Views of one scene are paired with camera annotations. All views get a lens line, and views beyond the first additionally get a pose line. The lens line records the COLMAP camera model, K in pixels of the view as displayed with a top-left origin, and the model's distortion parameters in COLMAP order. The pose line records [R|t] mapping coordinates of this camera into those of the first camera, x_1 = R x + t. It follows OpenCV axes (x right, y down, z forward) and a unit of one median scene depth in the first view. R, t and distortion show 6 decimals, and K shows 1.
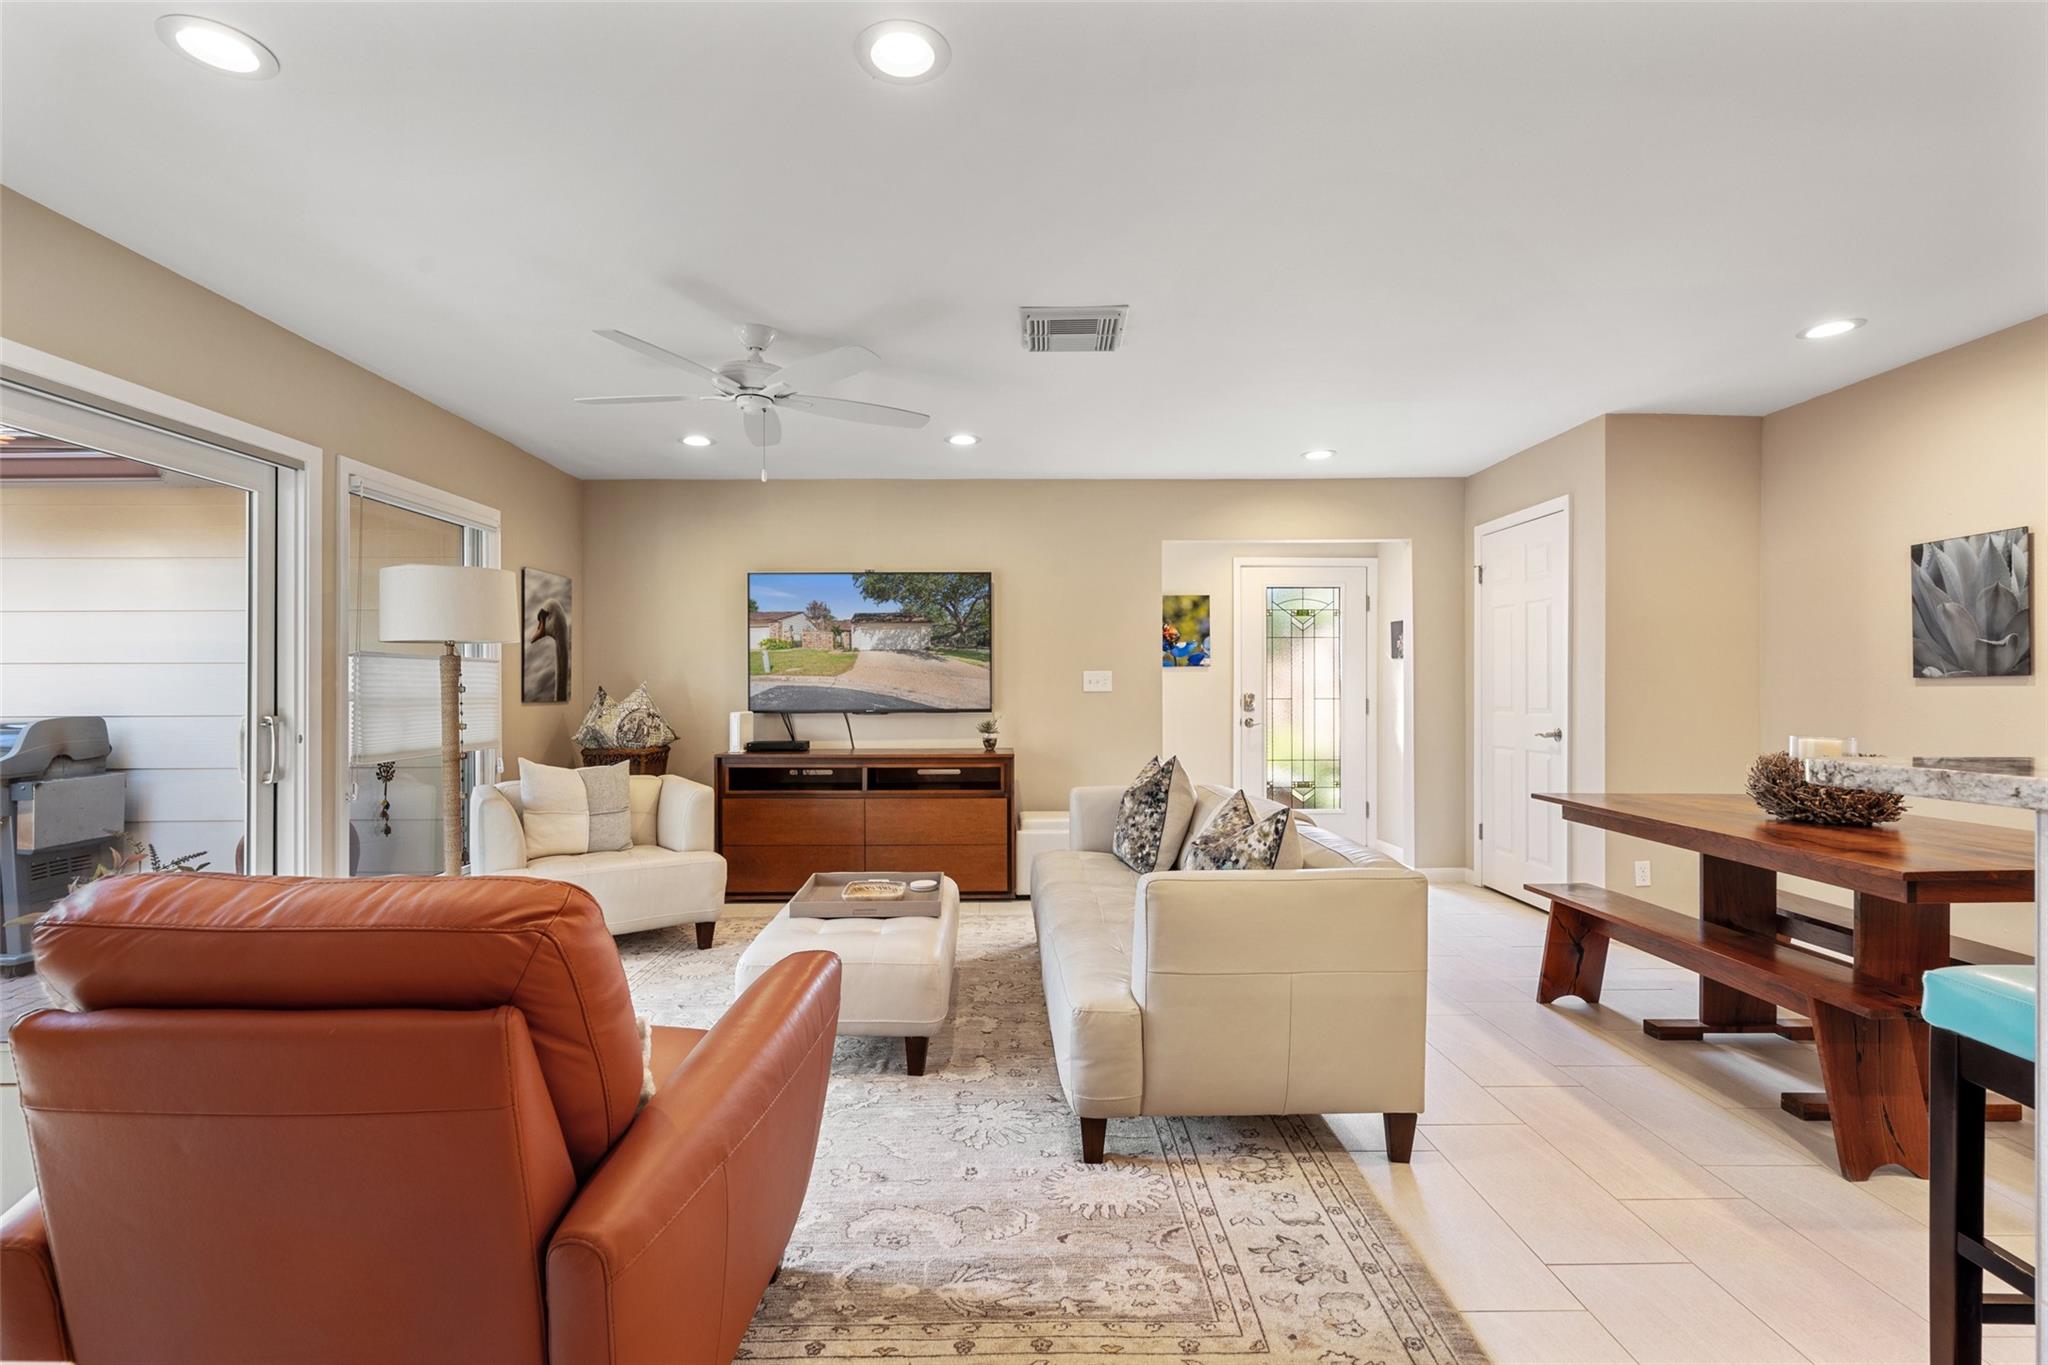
lens RADIAL K [[946.2, 0, 1005.8], [0, 946.2, 688.2], [0, 0, 1]] dist [-0.002237, 0.002937]
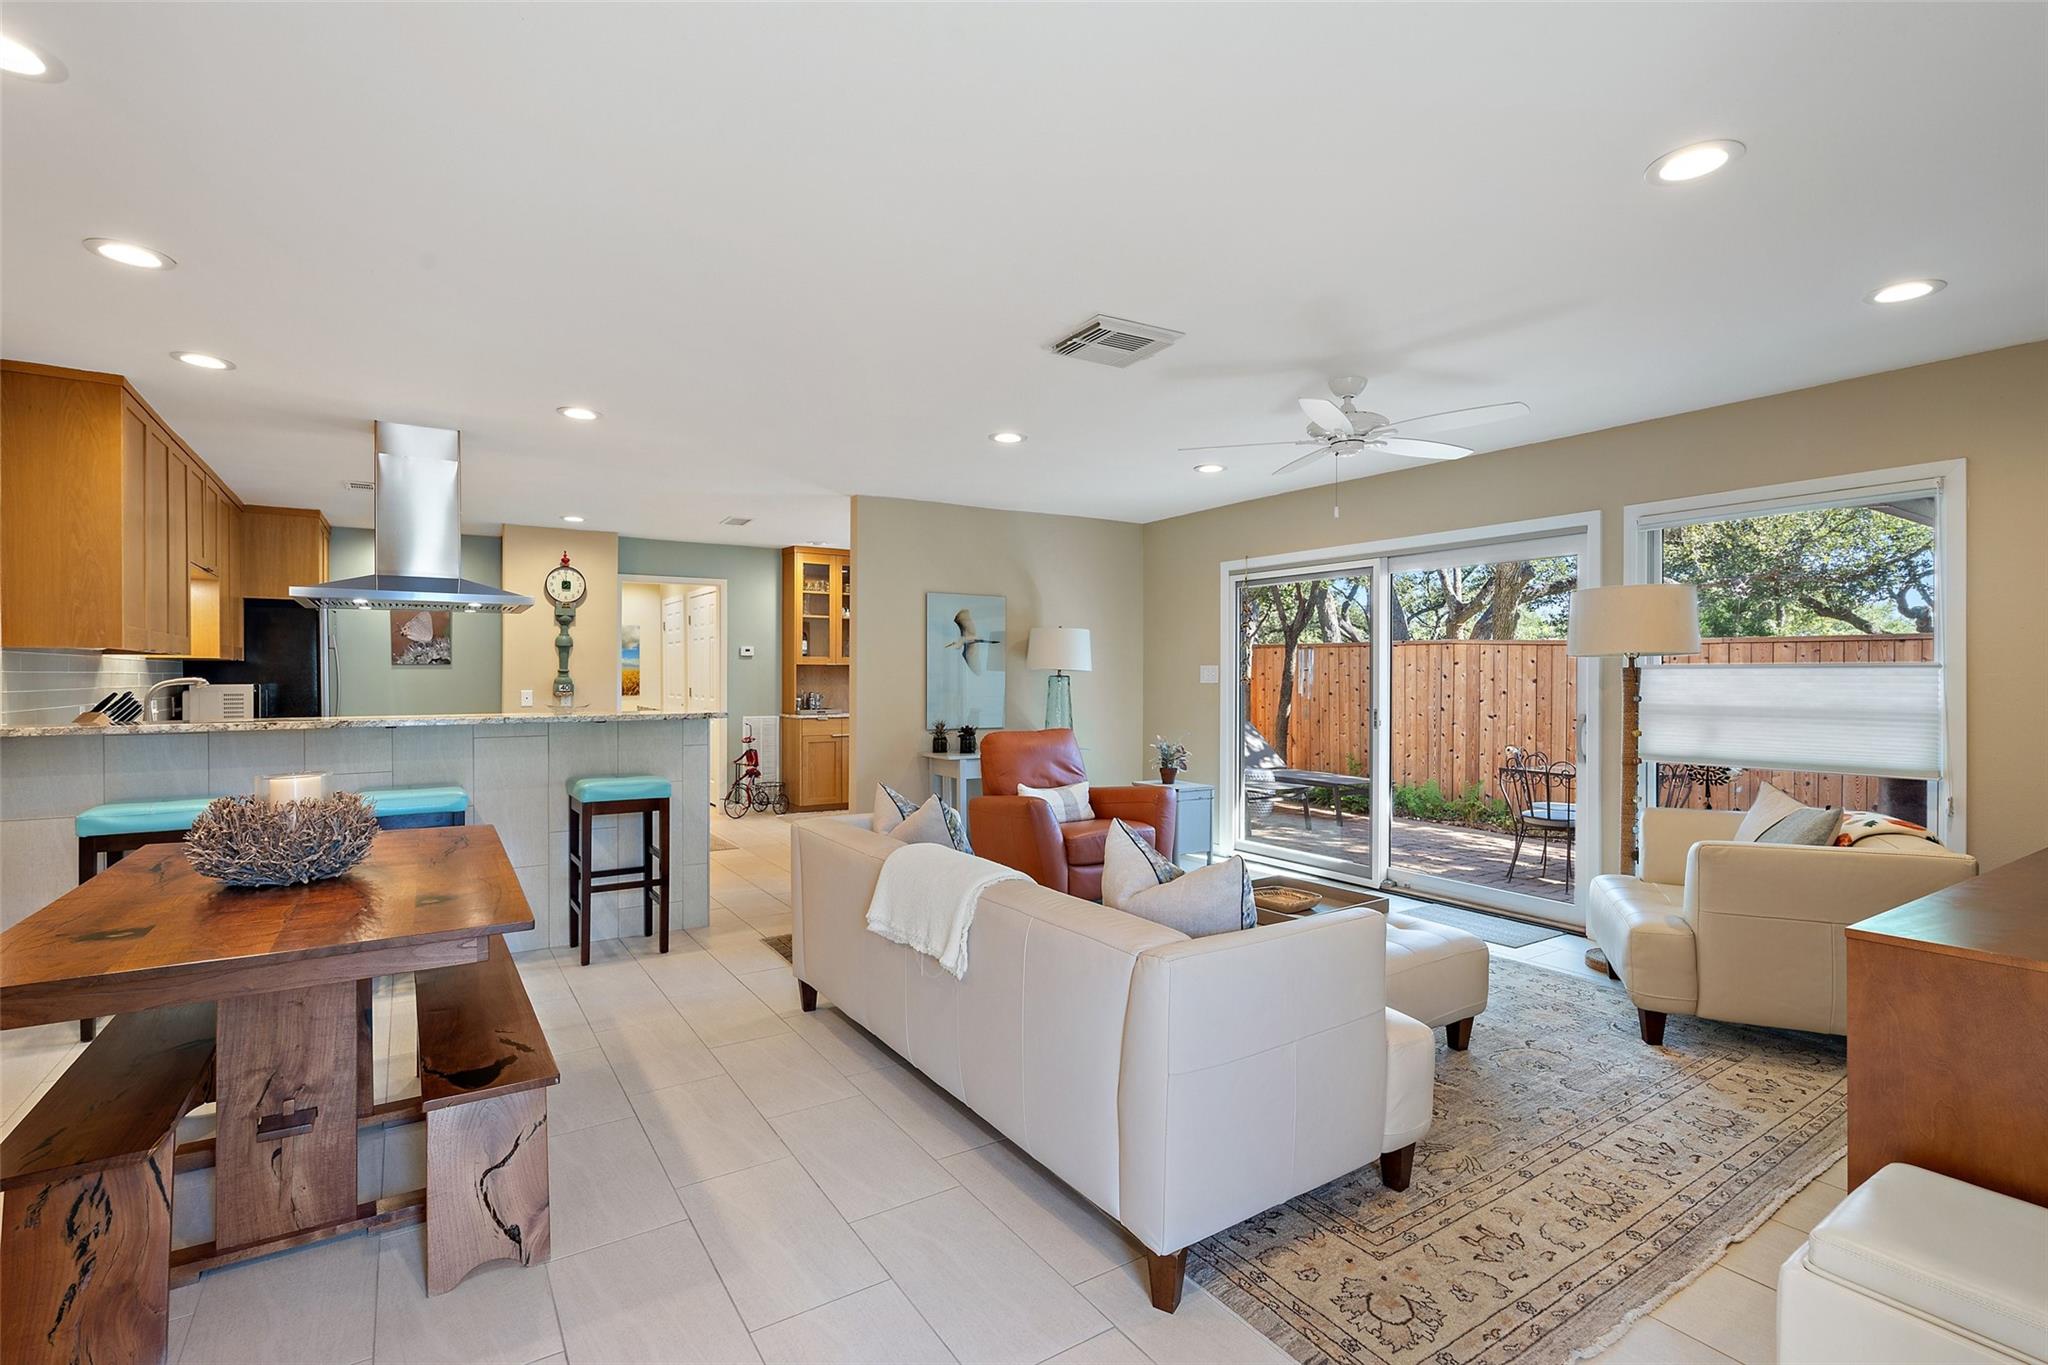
lens RADIAL K [[946.2, 0, 1020.5], [0, 946.2, 682.0], [0, 0, 1]] dist [-0.002237, 0.002937]
pose [[-0.841599, 0.005165, -0.540078, 0.431873], [-0.000481, 0.999947, 0.010313, -0.020334], [0.540103, 0.008939, -0.841552, 1.121195]]
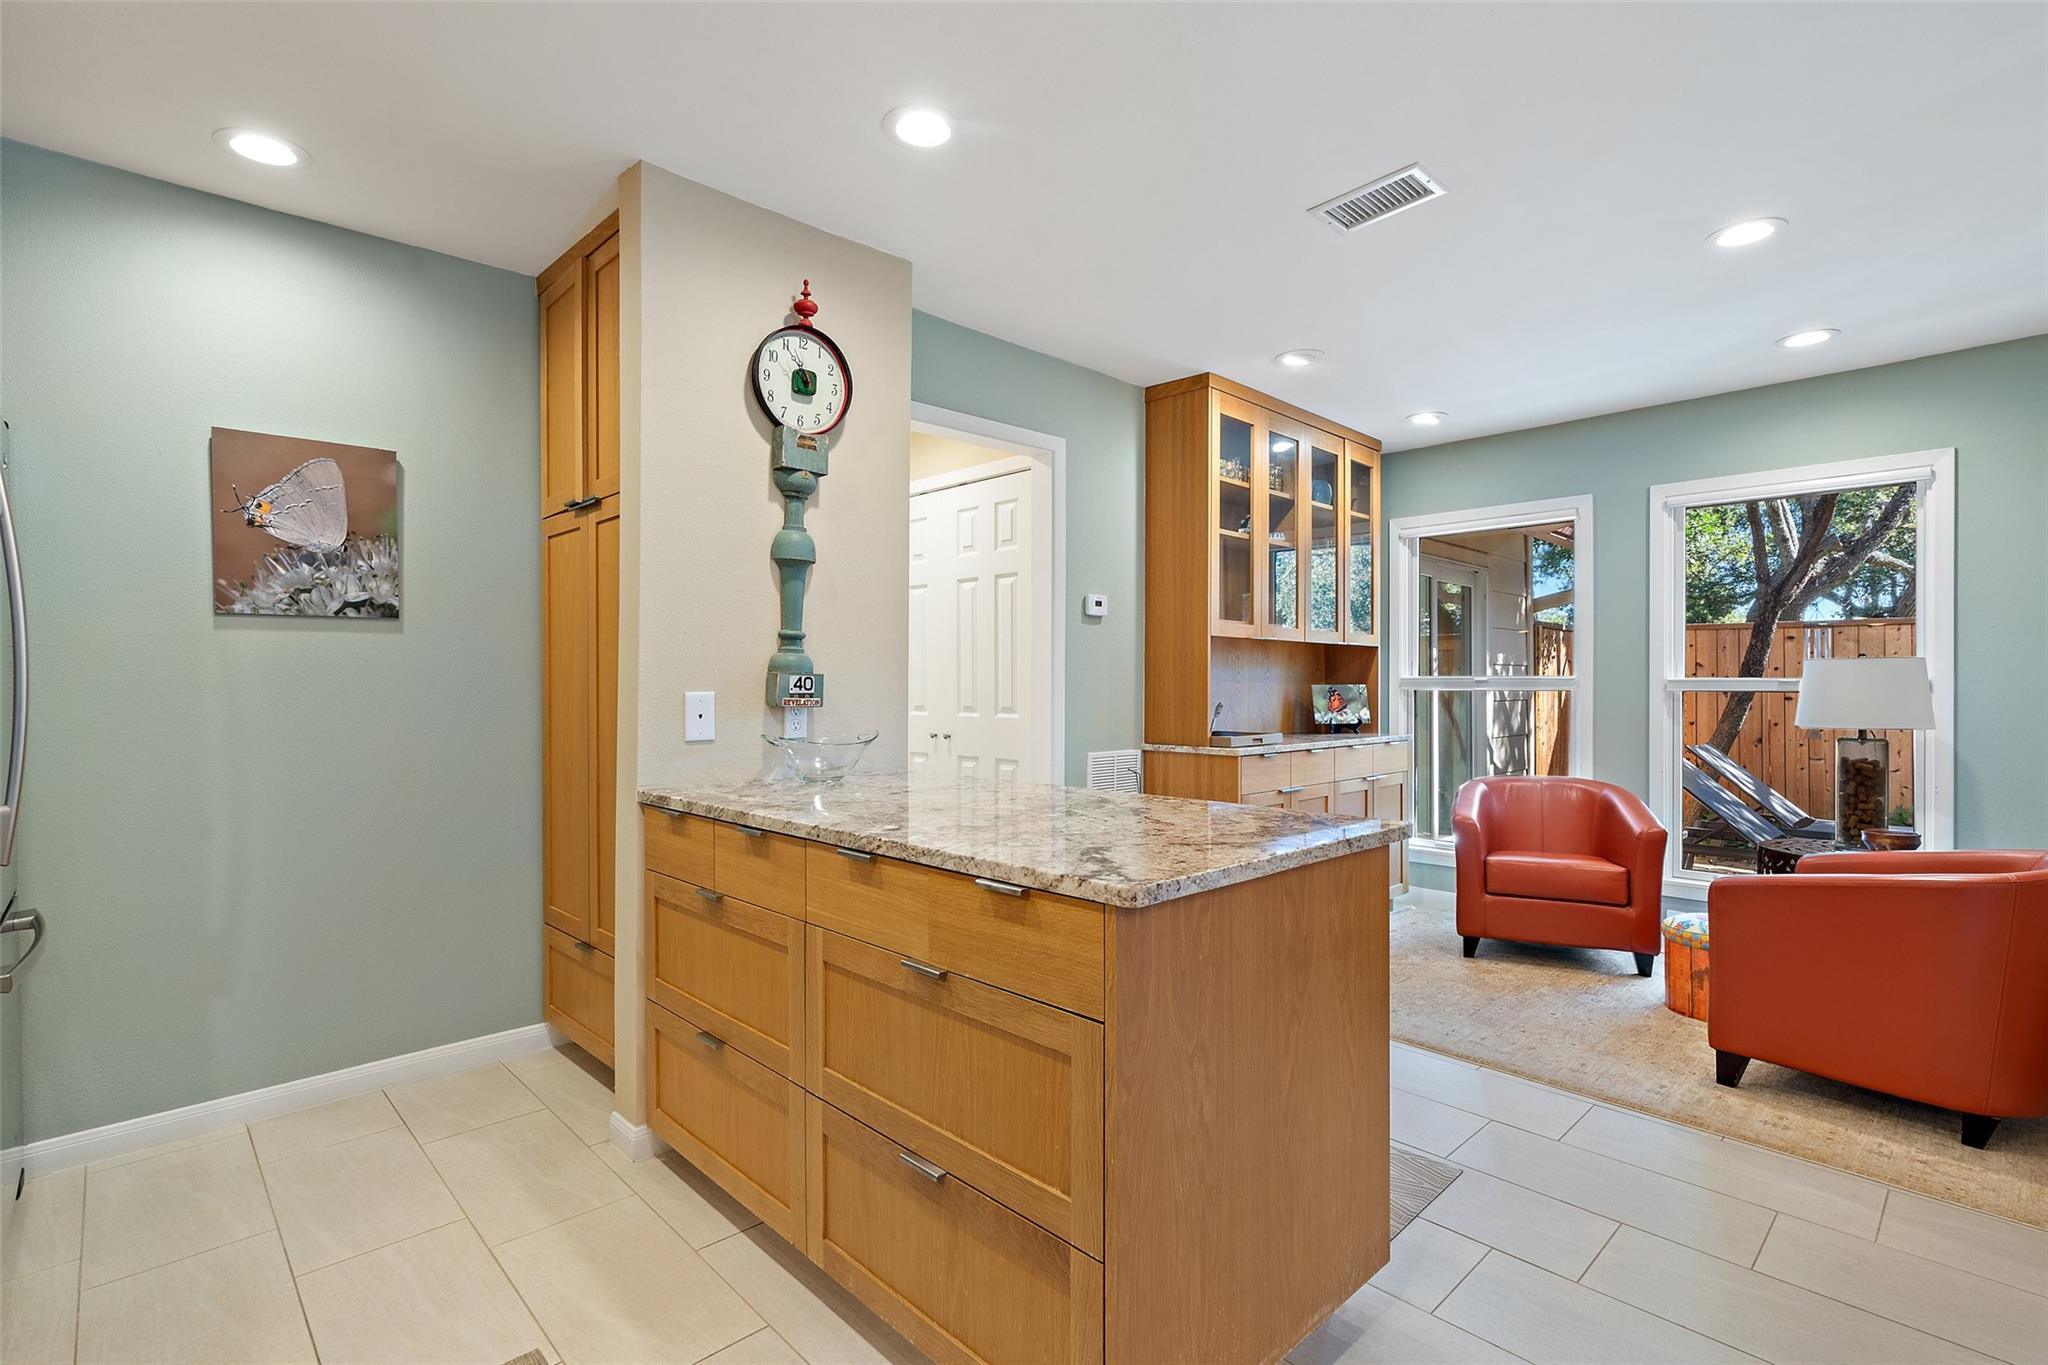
lens RADIAL K [[946.2, 0, 1014.9], [0, 946.2, 680.3], [0, 0, 1]] dist [-0.002237, 0.002937]
pose [[-0.728148, -0.000351, -0.685420, 0.492188], [0.003069, 0.999988, -0.003772, 0.004051], [0.685413, -0.004850, -0.728139, -0.030538]]
